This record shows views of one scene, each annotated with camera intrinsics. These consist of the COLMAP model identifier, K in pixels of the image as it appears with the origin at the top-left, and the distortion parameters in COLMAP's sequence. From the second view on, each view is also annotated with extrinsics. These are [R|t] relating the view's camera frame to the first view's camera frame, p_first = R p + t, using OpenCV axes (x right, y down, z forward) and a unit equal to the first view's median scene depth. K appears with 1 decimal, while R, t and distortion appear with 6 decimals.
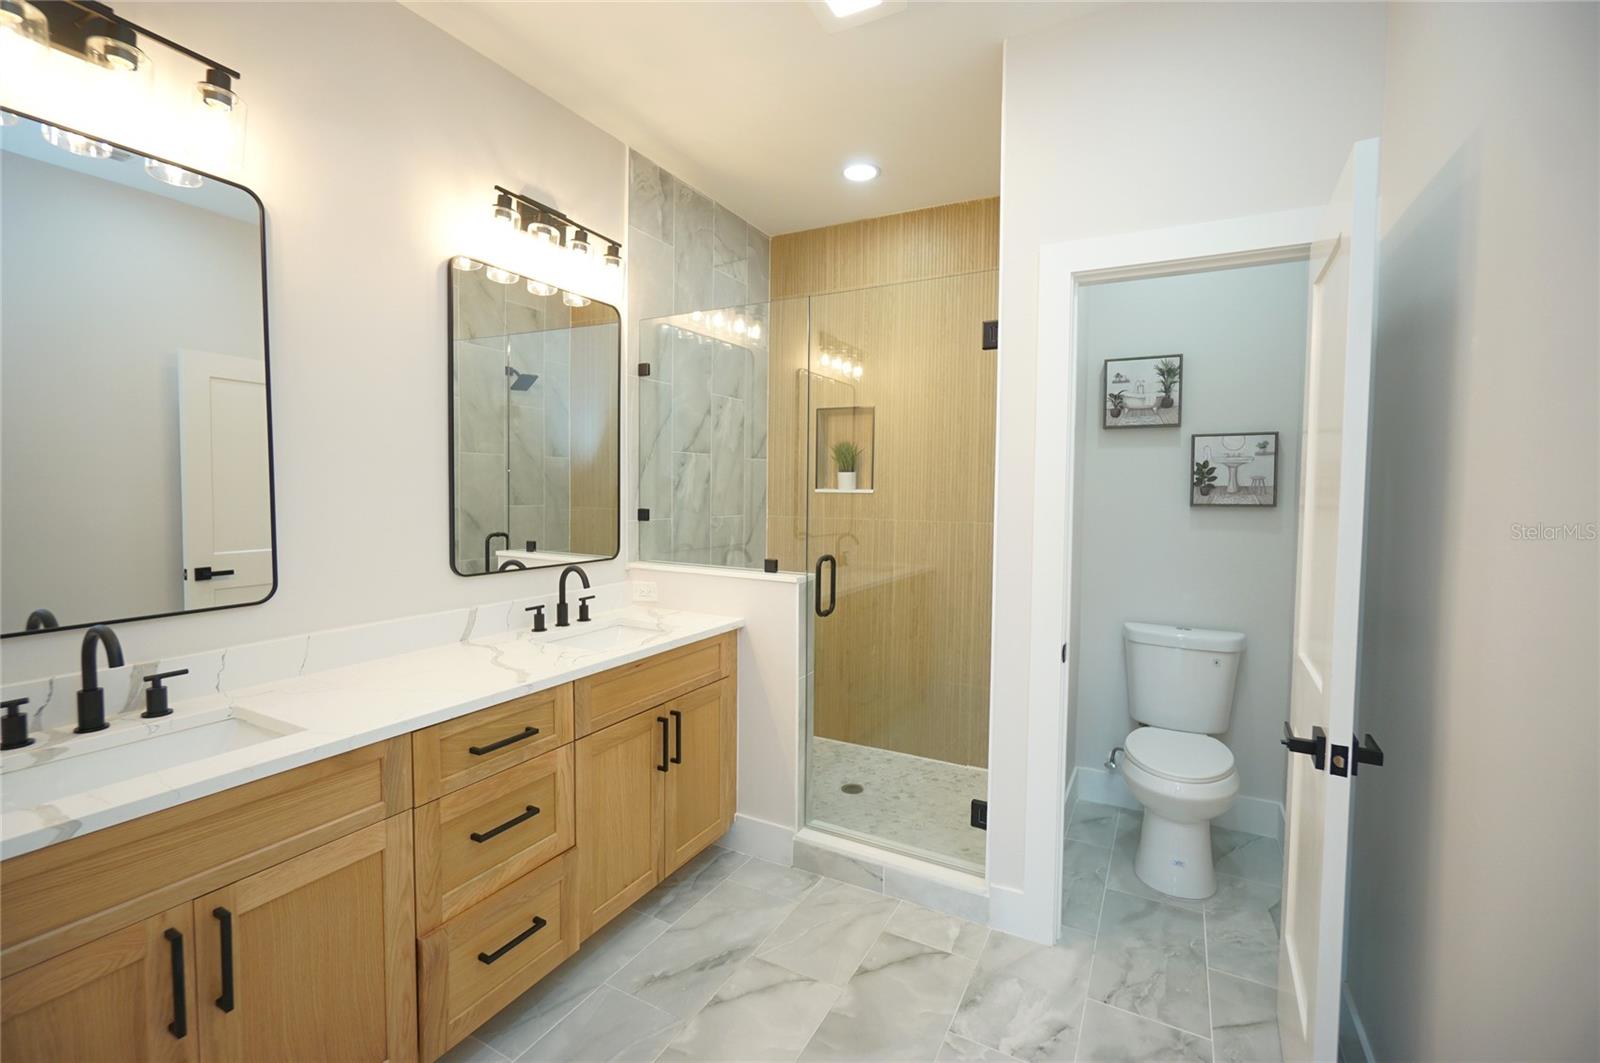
lens RADIAL K [[684.4, 0, 800.0], [0, 684.4, 531.5], [0, 0, 1]] dist [-0.000753, 0.000196]
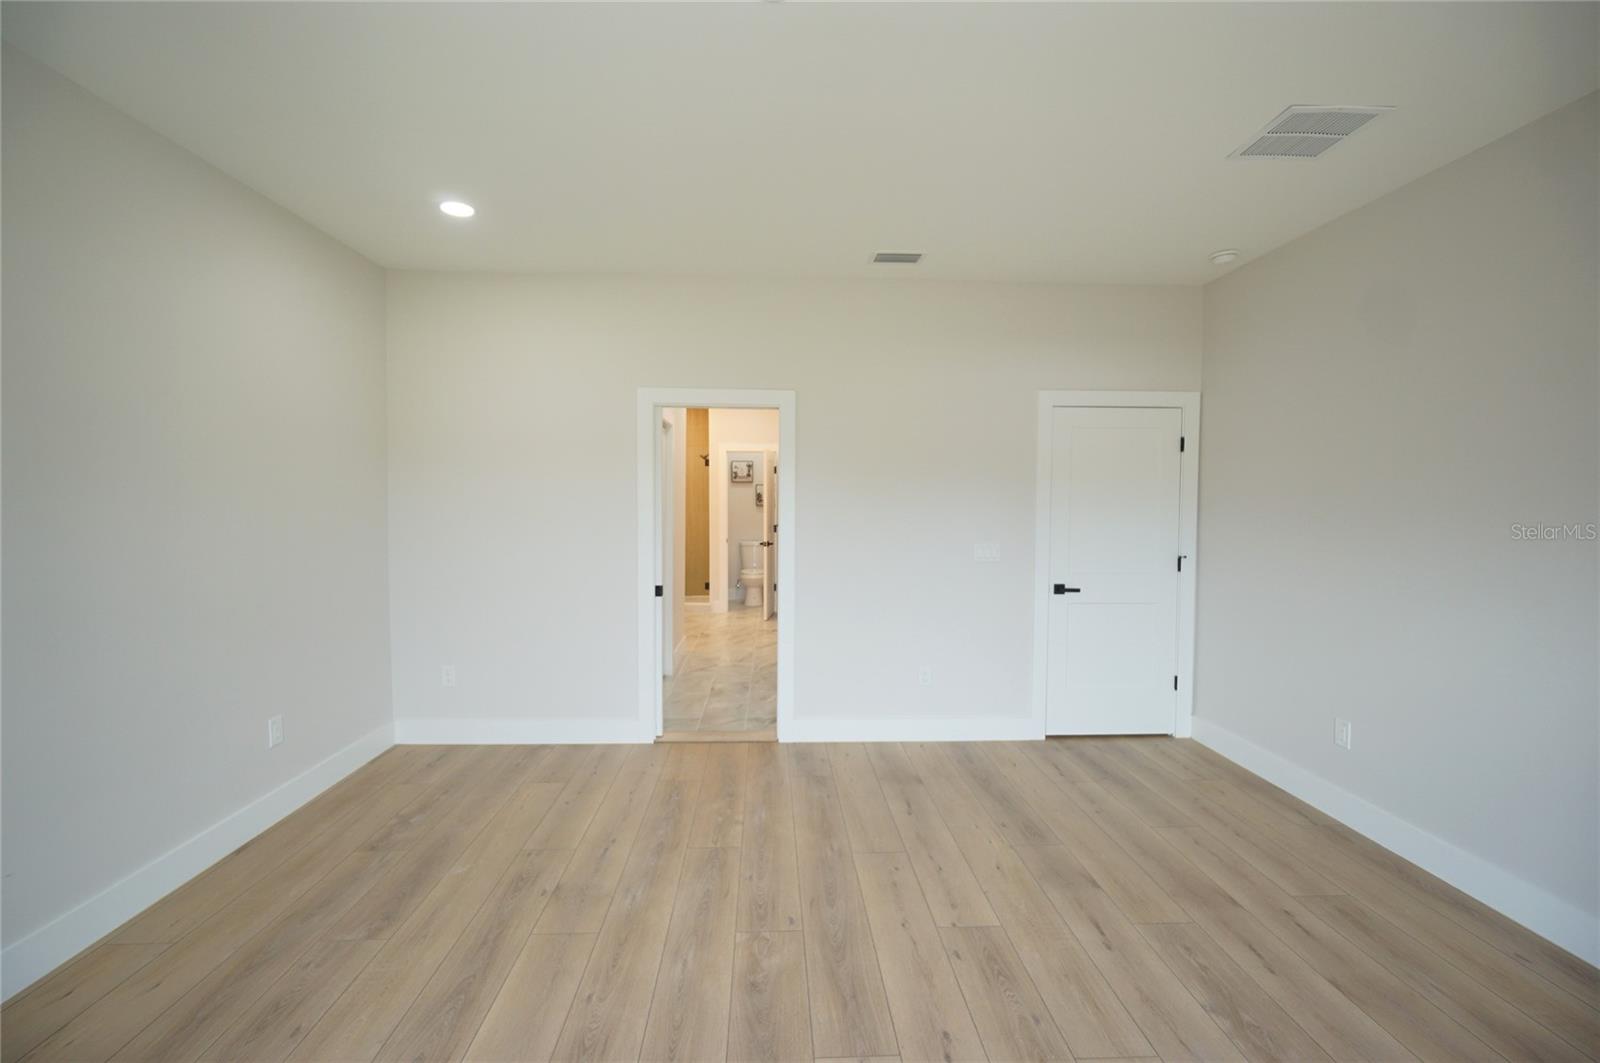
lens RADIAL K [[684.4, 0, 800.0], [0, 684.4, 531.5], [0, 0, 1]] dist [-0.000753, 0.000196]
pose [[0.857650, -0.026582, 0.513547, -1.003002], [0.032181, 0.999480, -0.002008, 0.106163], [-0.513227, 0.018249, 0.858059, -2.049033]]
